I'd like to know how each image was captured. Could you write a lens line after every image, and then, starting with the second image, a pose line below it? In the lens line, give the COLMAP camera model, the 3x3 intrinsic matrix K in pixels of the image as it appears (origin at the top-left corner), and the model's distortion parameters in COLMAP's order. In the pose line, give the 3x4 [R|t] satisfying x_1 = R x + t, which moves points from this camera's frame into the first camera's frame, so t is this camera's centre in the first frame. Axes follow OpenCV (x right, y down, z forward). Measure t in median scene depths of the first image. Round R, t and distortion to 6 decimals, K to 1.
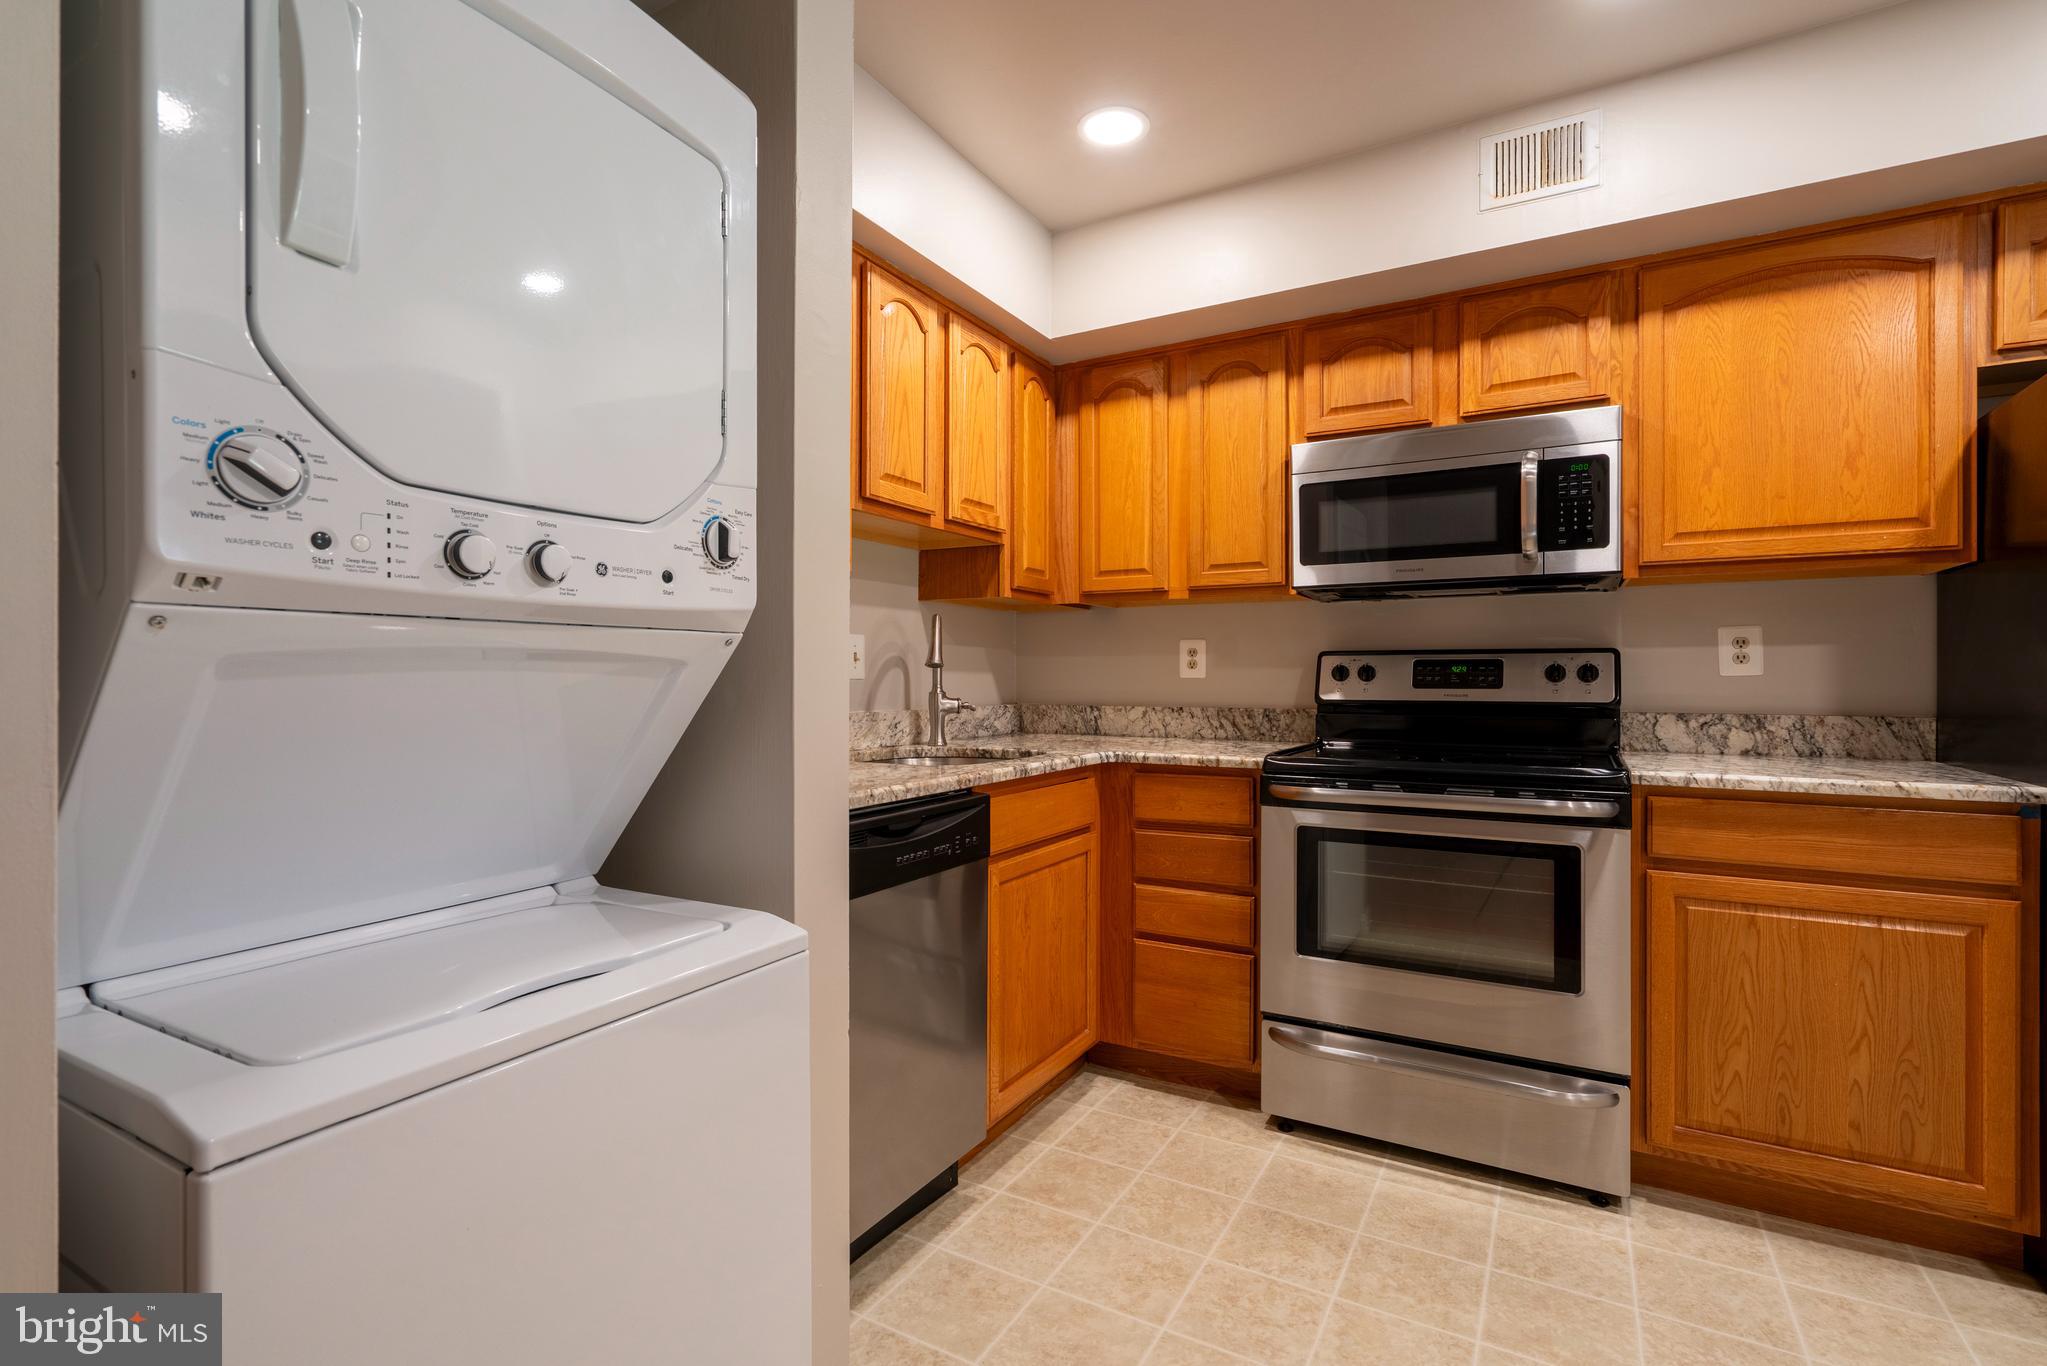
lens RADIAL K [[915.6, 0, 975.6], [0, 915.6, 679.3], [0, 0, 1]] dist [-0.012282, 0.005078]
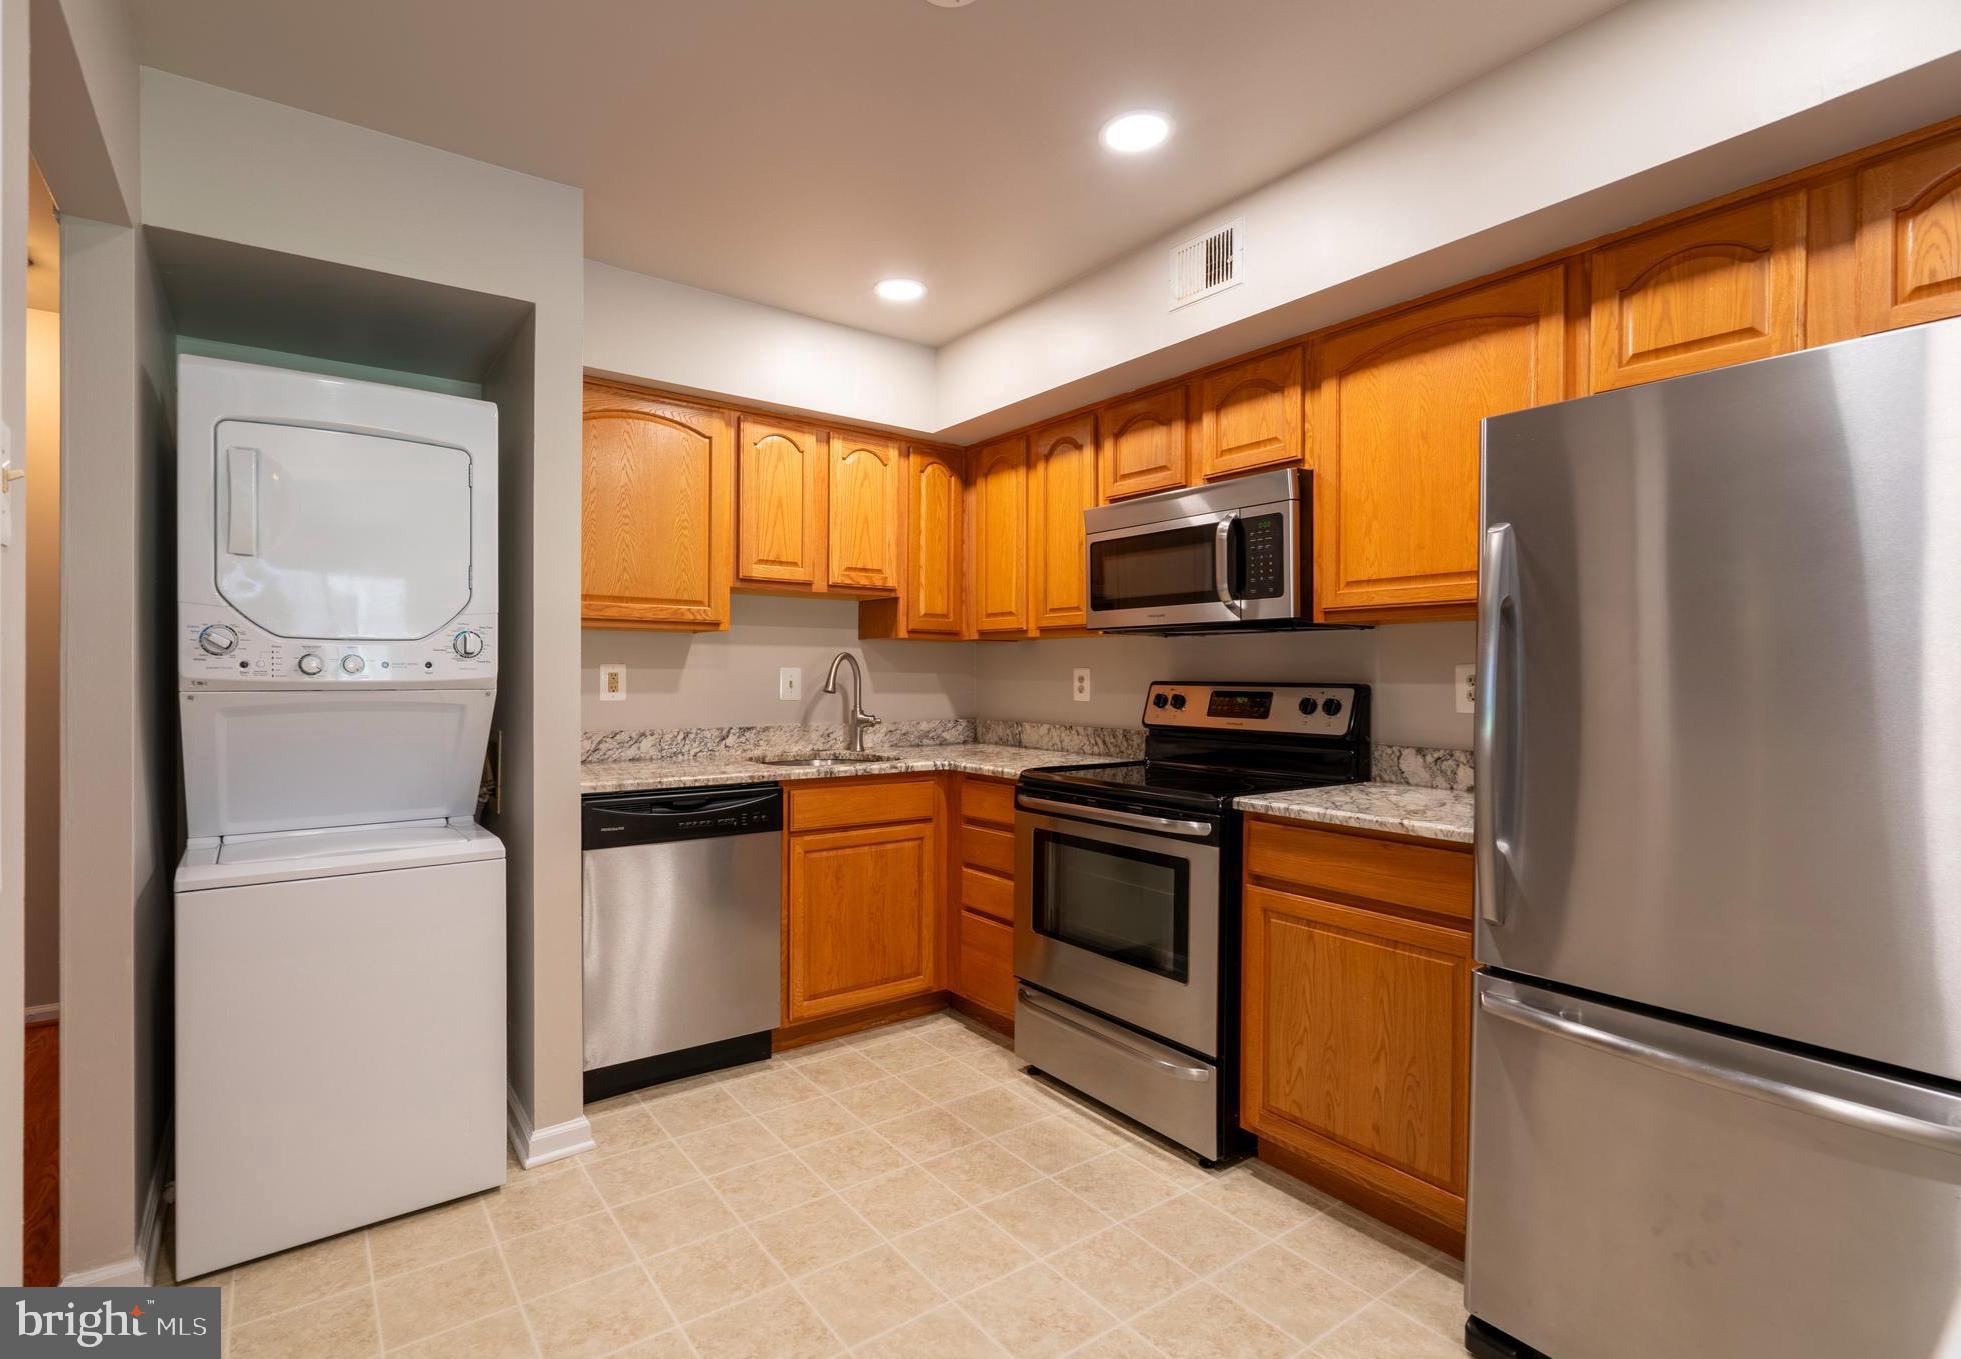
lens RADIAL K [[902.0, 0, 913.5], [0, 902.0, 680.3], [0, 0, 1]] dist [-0.005183, 0.000032]
pose [[0.908144, 0.005530, -0.418621, 0.734093], [-0.003968, 0.999982, 0.004600, -0.045408], [0.418639, -0.002517, 0.908149, -0.182498]]
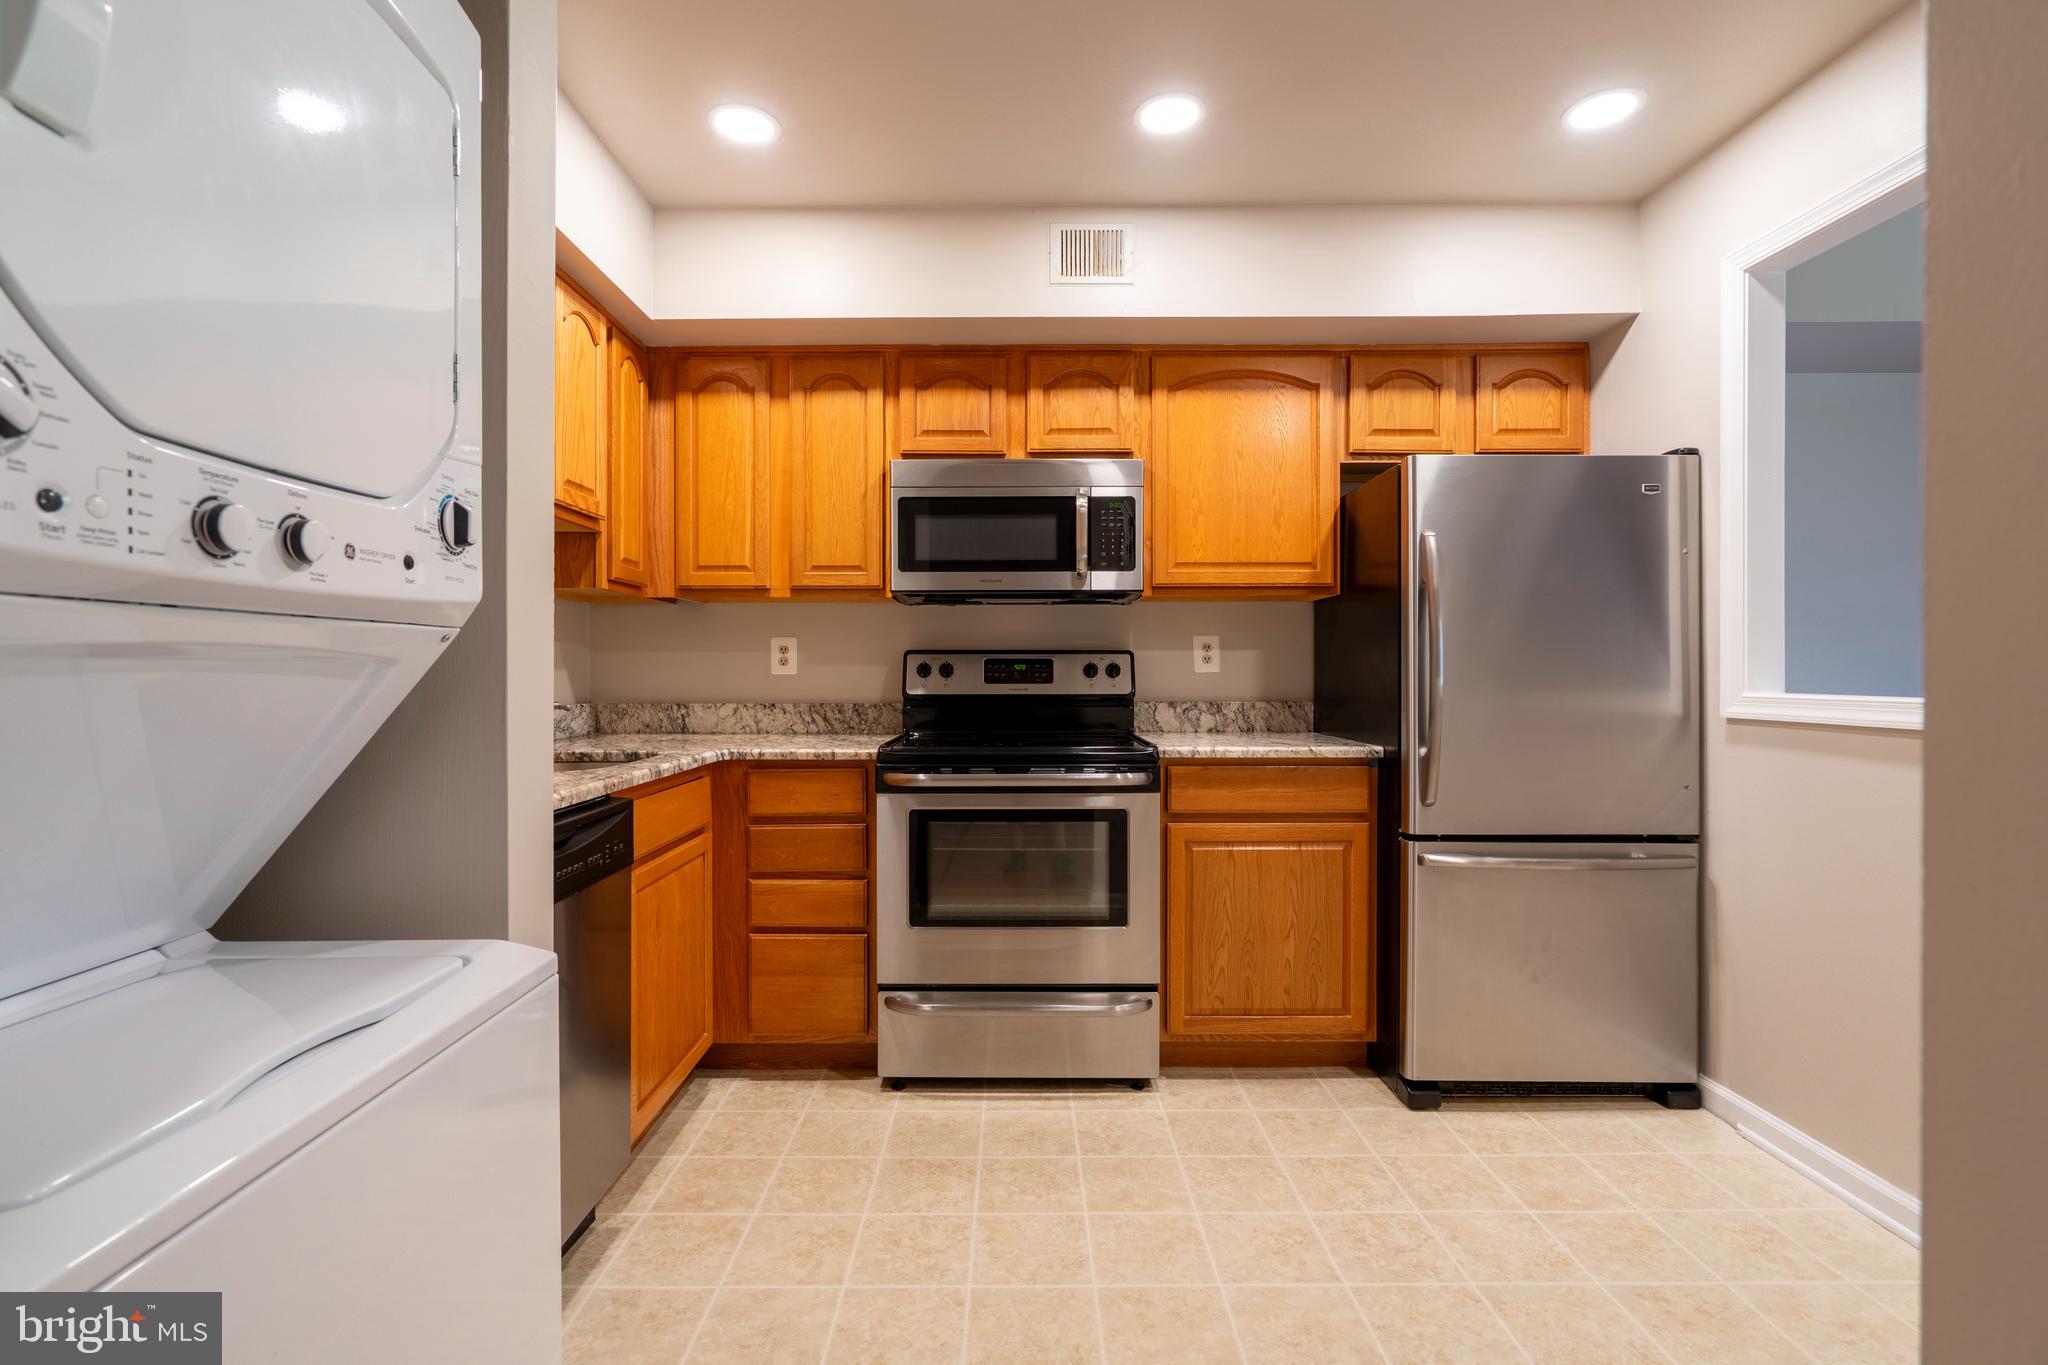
lens RADIAL K [[945.0, 0, 959.4], [0, 945.0, 678.1], [0, 0, 1]] dist [-0.022422, 0.017160]
pose [[0.868229, -0.003965, 0.496148, -0.161683], [0.001842, 0.999987, 0.004768, -0.003201], [-0.496161, -0.003226, 0.868225, -0.014092]]
